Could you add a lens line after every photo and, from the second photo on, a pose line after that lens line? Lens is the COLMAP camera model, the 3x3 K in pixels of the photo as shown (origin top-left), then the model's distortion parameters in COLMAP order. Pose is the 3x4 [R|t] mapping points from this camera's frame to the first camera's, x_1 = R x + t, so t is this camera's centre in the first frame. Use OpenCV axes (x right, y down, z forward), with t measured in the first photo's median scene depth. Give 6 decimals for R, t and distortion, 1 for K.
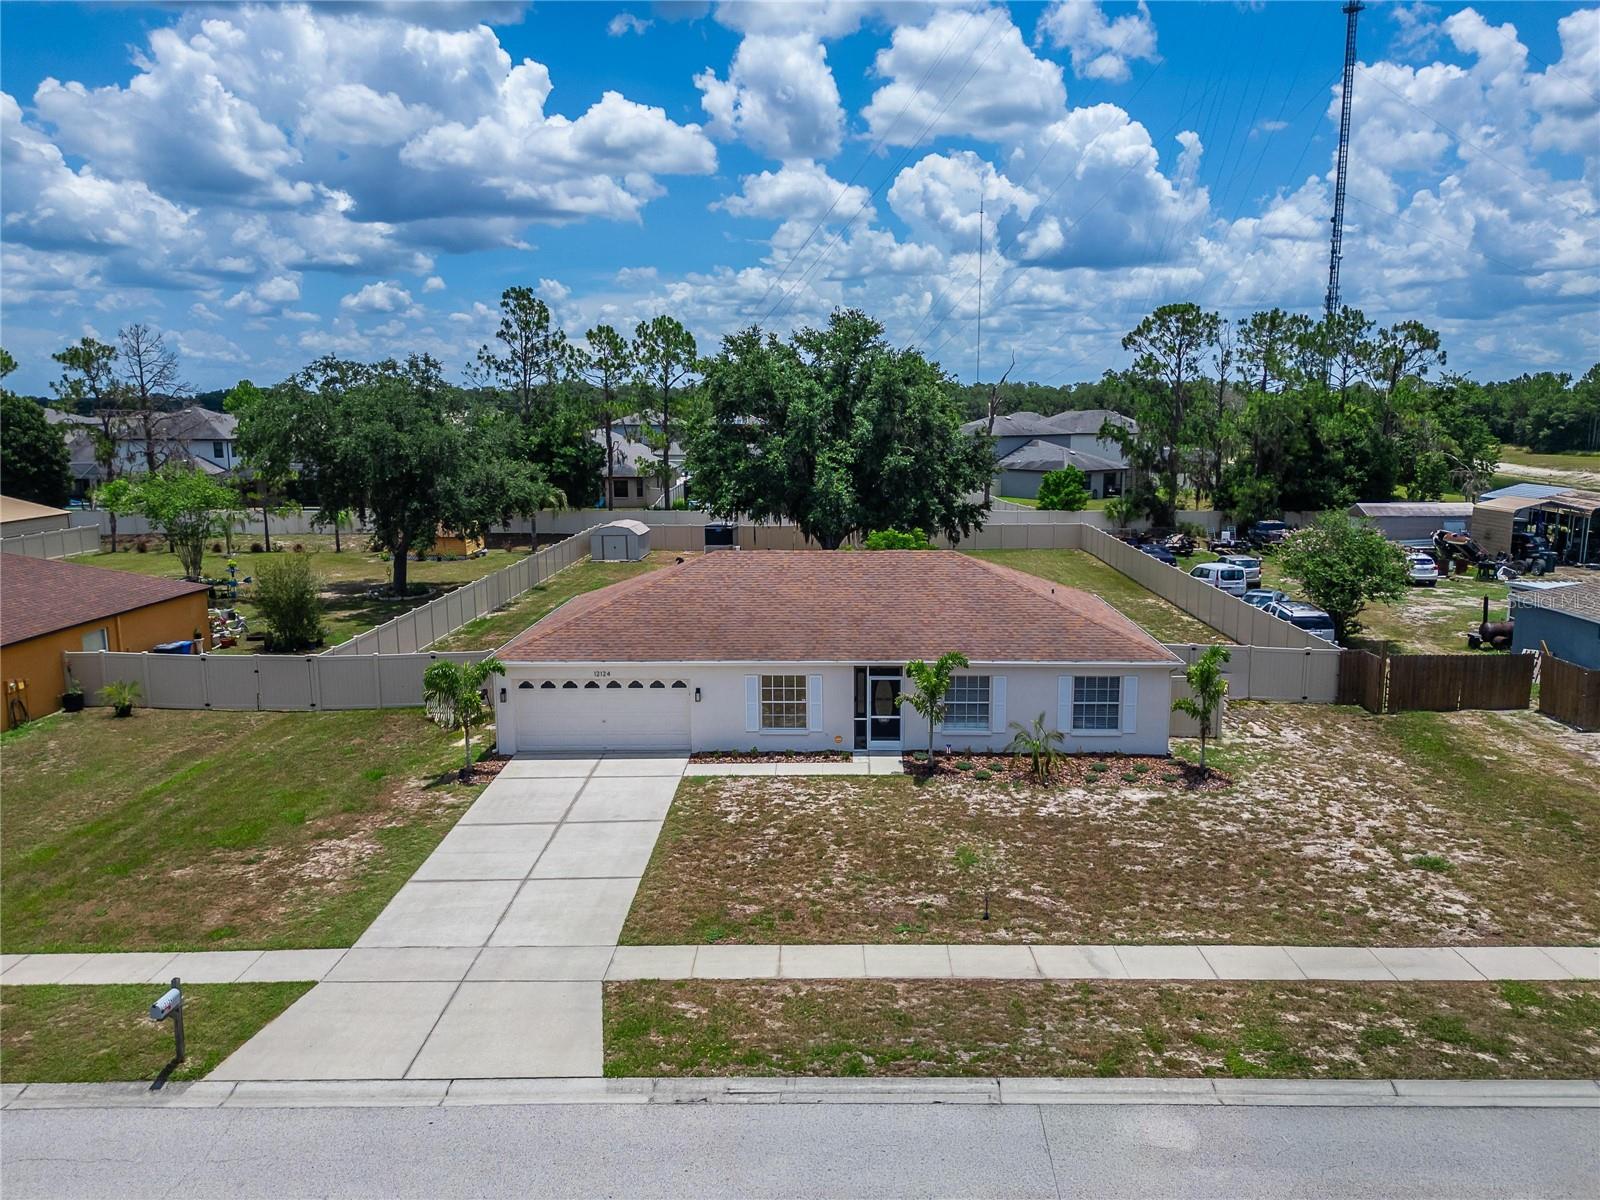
lens RADIAL K [[1140.0, 0, 832.6], [0, 1140.0, 597.2], [0, 0, 1]] dist [0.087915, -0.100819]
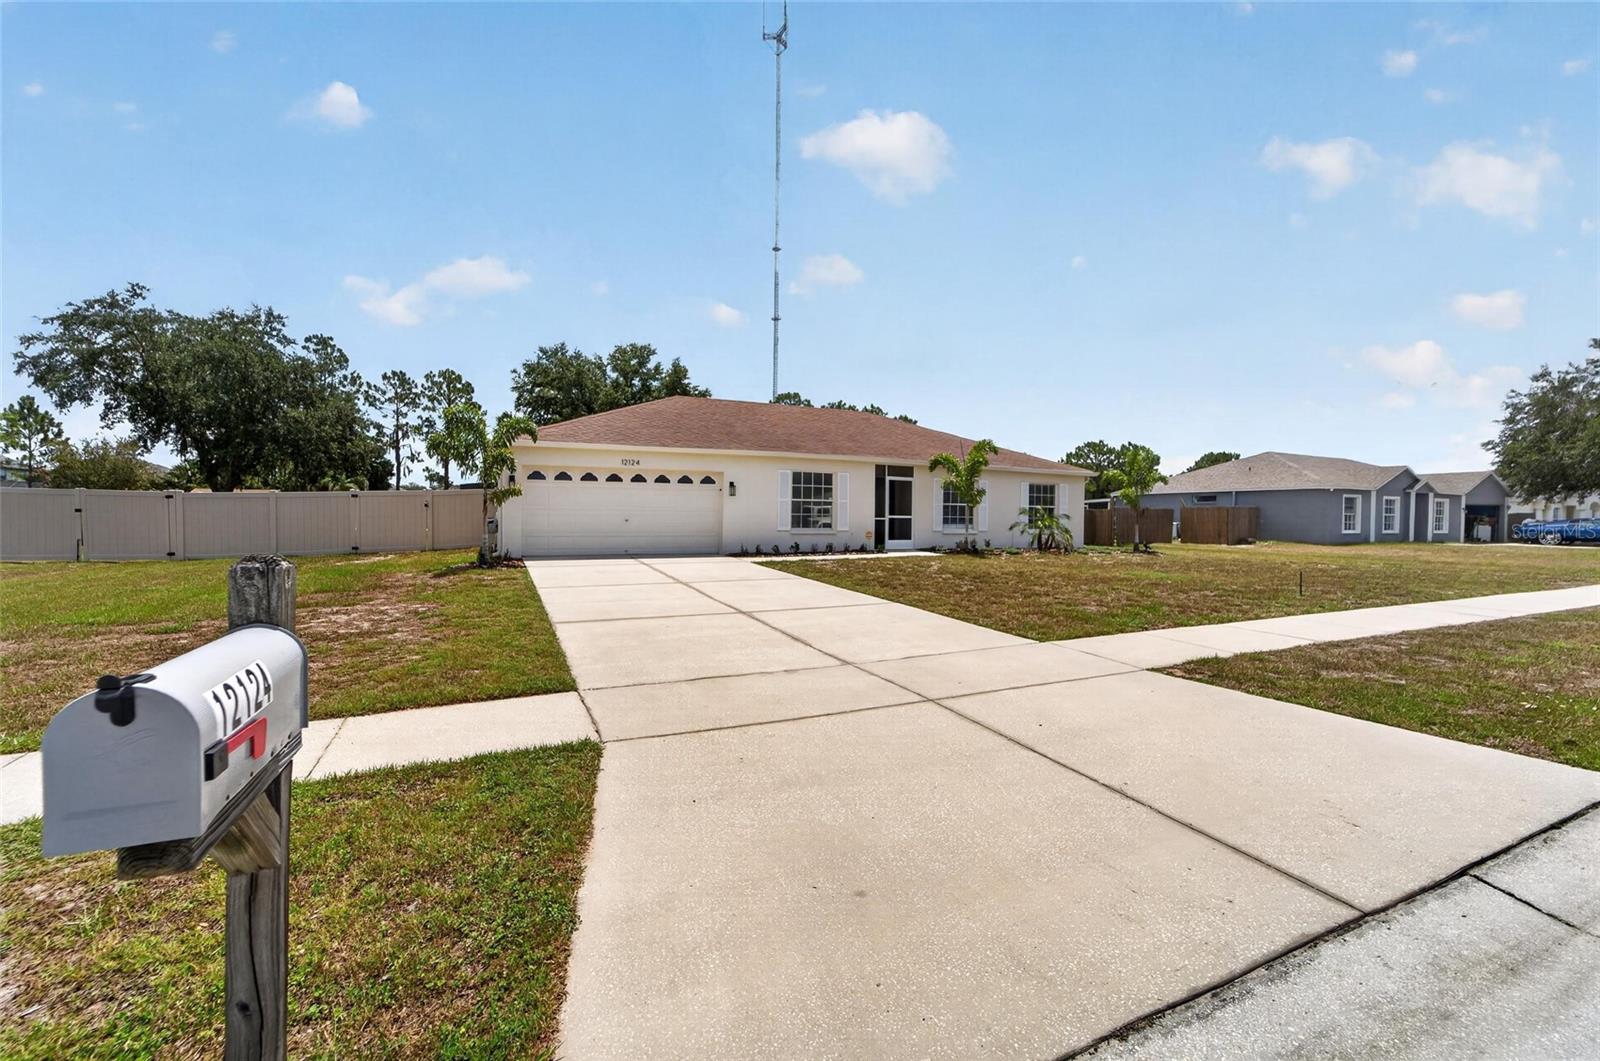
lens RADIAL K [[642.9, 0, 790.1], [0, 642.9, 525.1], [0, 0, 1]] dist [-0.016356, 0.007669]
pose [[0.902589, 0.005556, 0.430466, -0.327167], [0.060188, 0.988467, -0.138959, 0.205303], [-0.426274, 0.151332, 0.891846, 0.555868]]
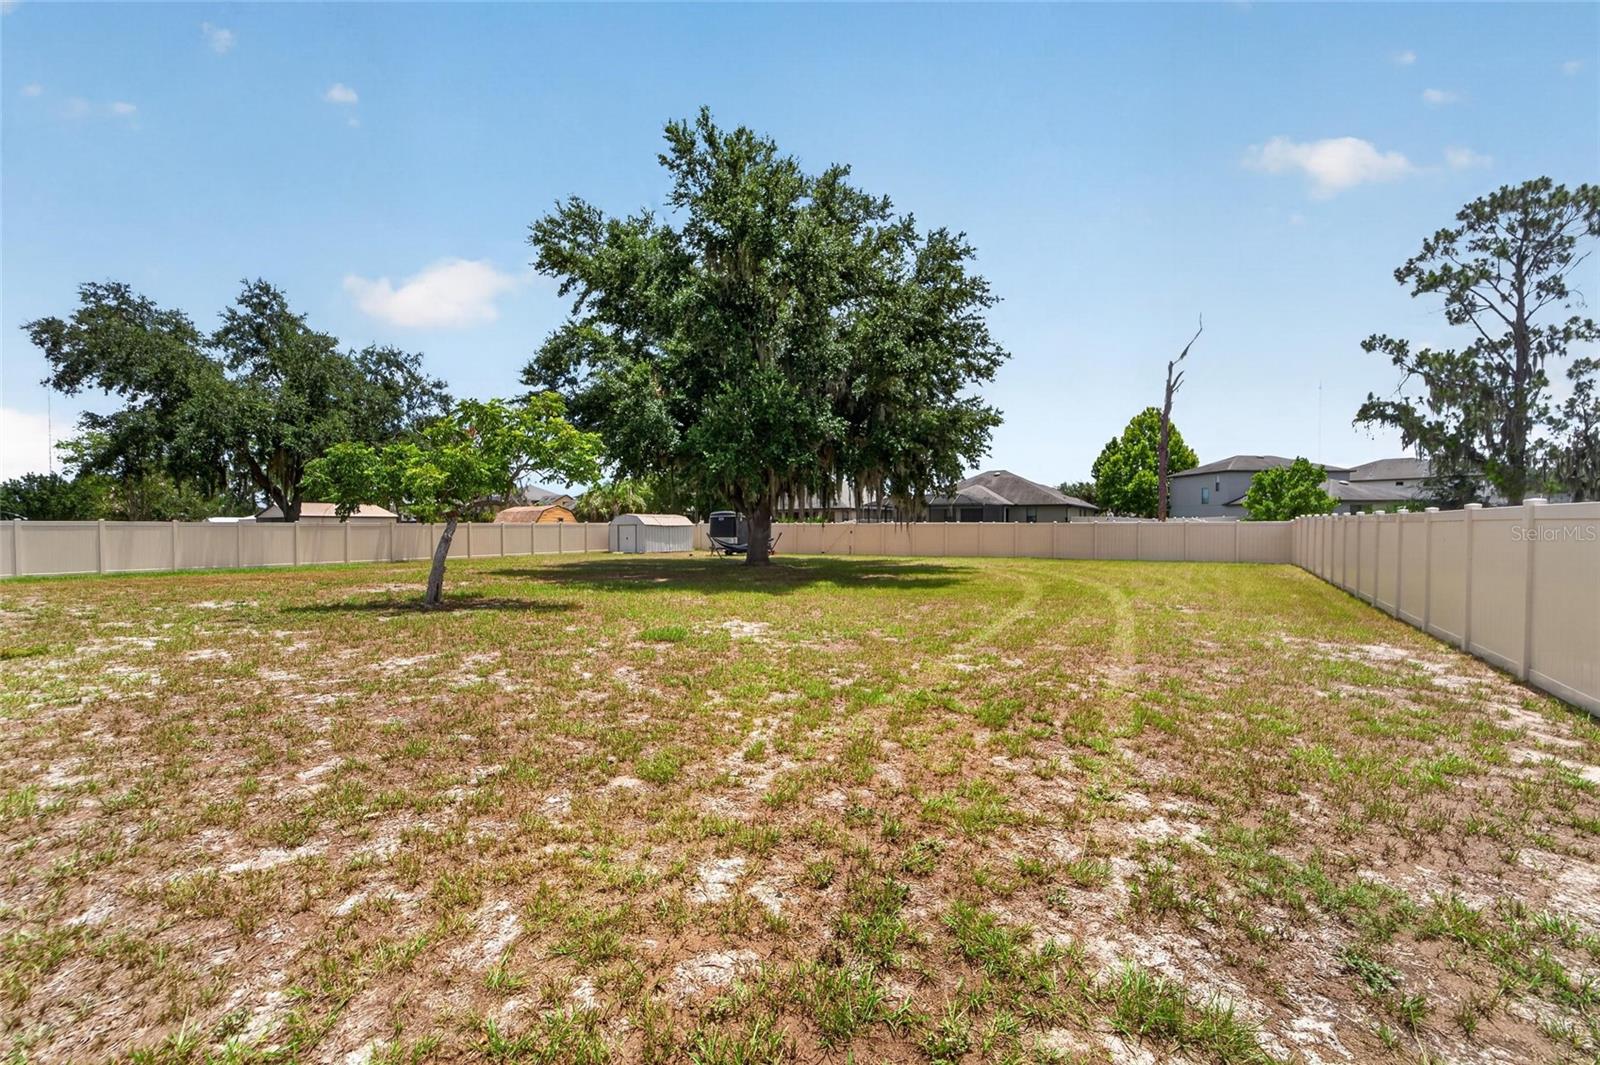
lens RADIAL K [[642.9, 0, 790.1], [0, 642.9, 527.1], [0, 0, 1]] dist [-0.016356, 0.007669]
pose [[0.842279, 0.008487, -0.538974, 0.487843], [-0.094121, 0.986832, -0.131546, 0.012420], [0.530760, 0.161527, 0.831987, 1.646735]]
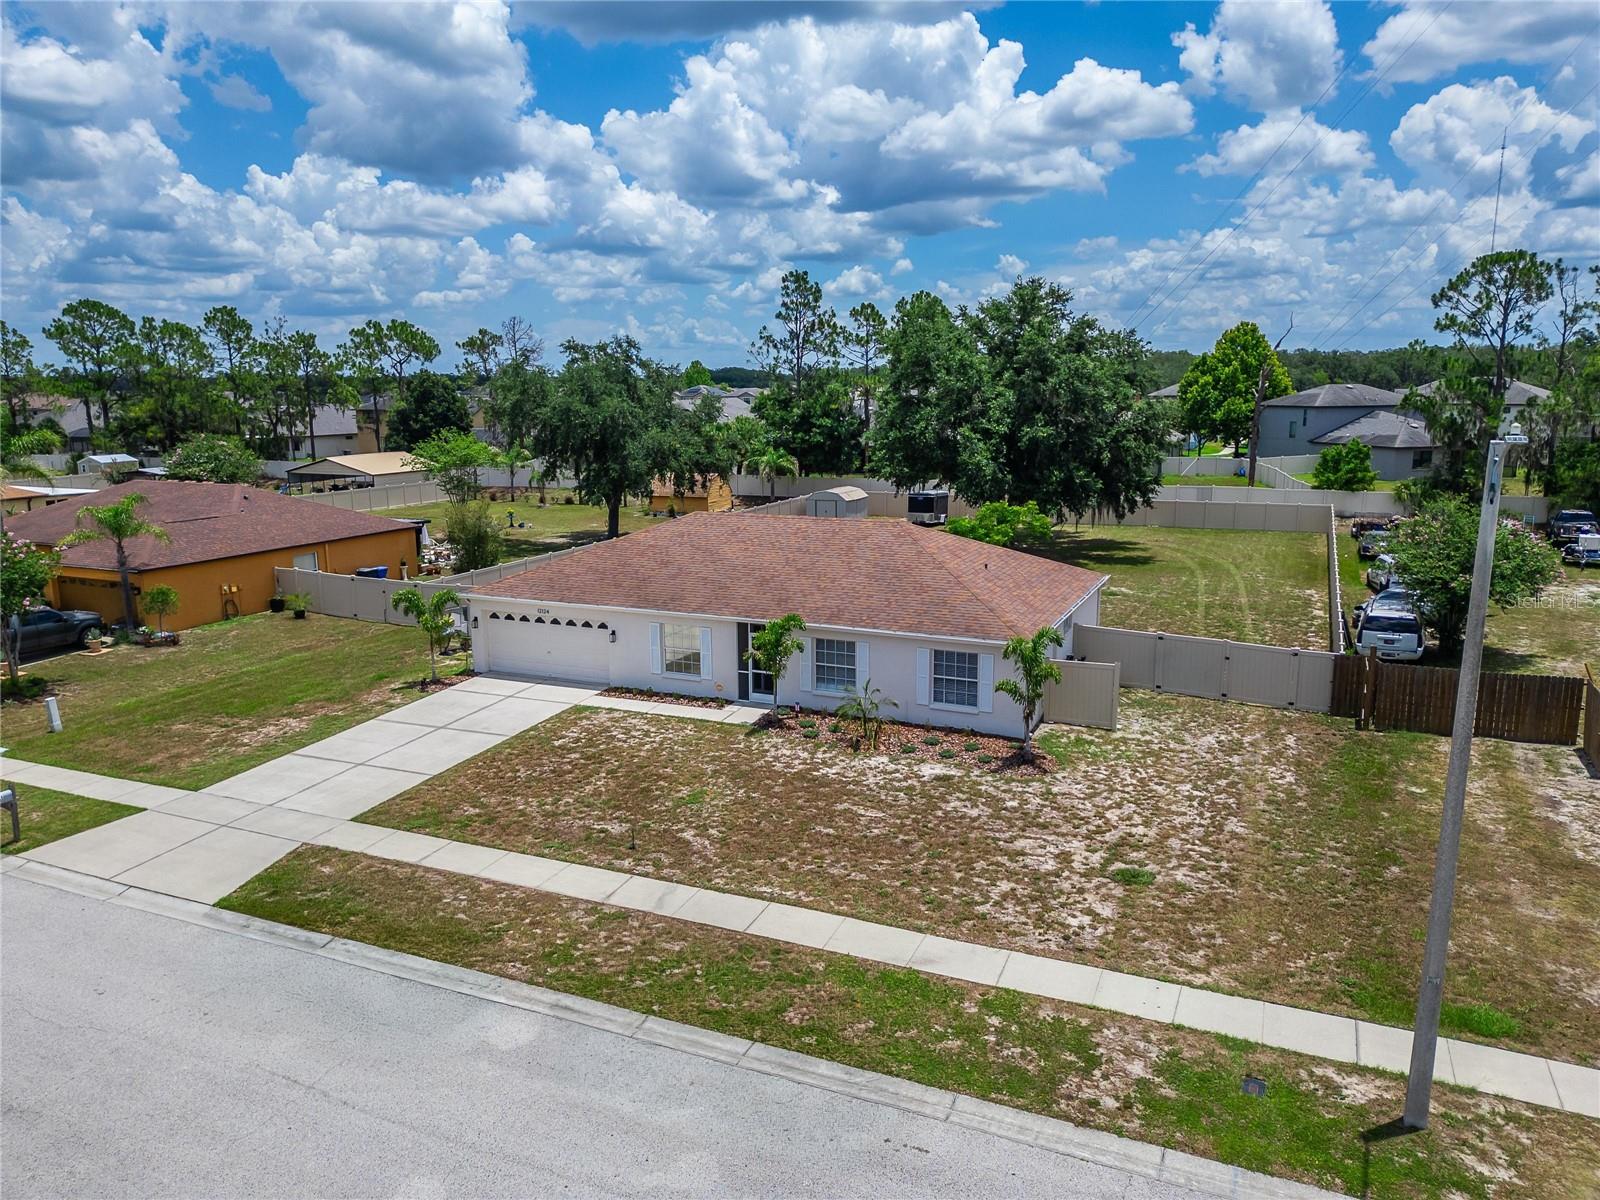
lens RADIAL K [[1111.2, 0, 790.5], [0, 1111.2, 594.8], [0, 0, 1]] dist [0.083235, -0.086633]
pose [[0.913507, 0.070302, -0.400702, 0.518791], [-0.059894, 0.997464, 0.038459, -0.008762], [0.402390, -0.011133, 0.915401, 0.068309]]
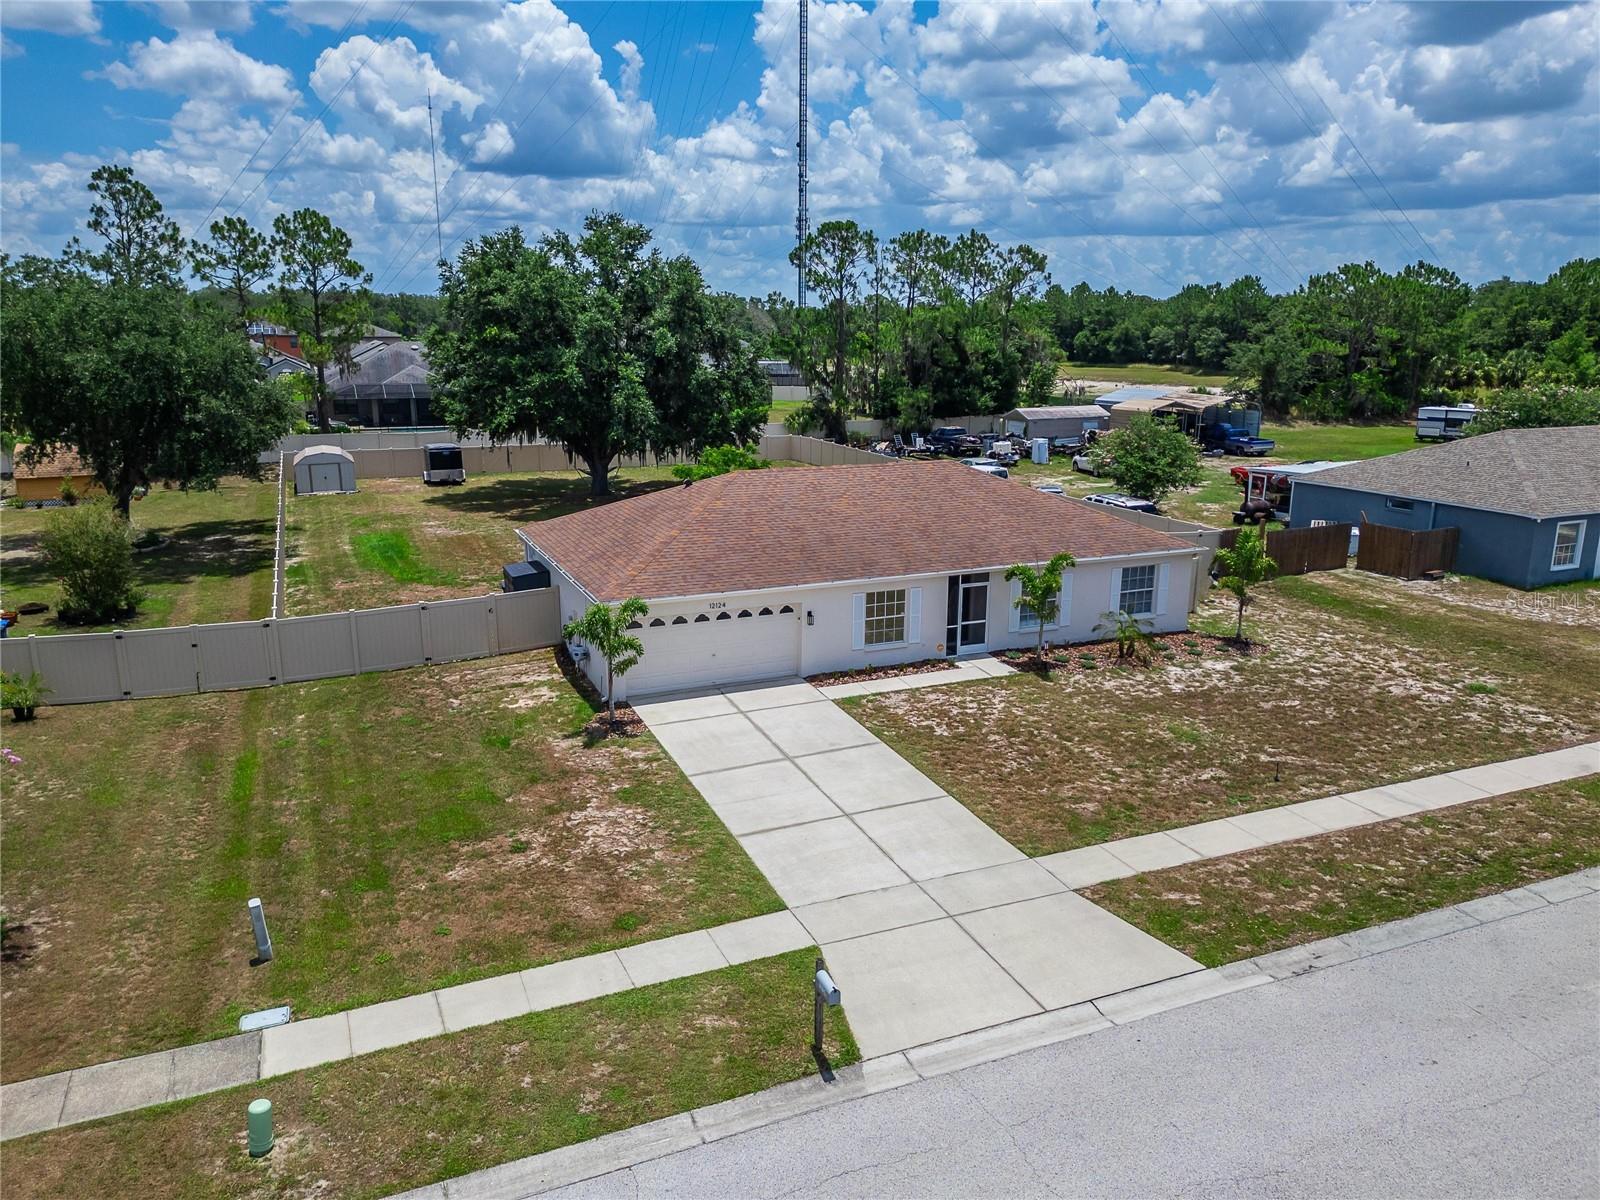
lens RADIAL K [[1132.6, 0, 780.2], [0, 1132.6, 602.8], [0, 0, 1]] dist [0.084161, -0.086897]
pose [[0.918597, -0.090969, 0.384584, -0.553522], [0.060603, 0.994062, 0.090379, -0.017879], [-0.390522, -0.059715, 0.918655, 0.130433]]
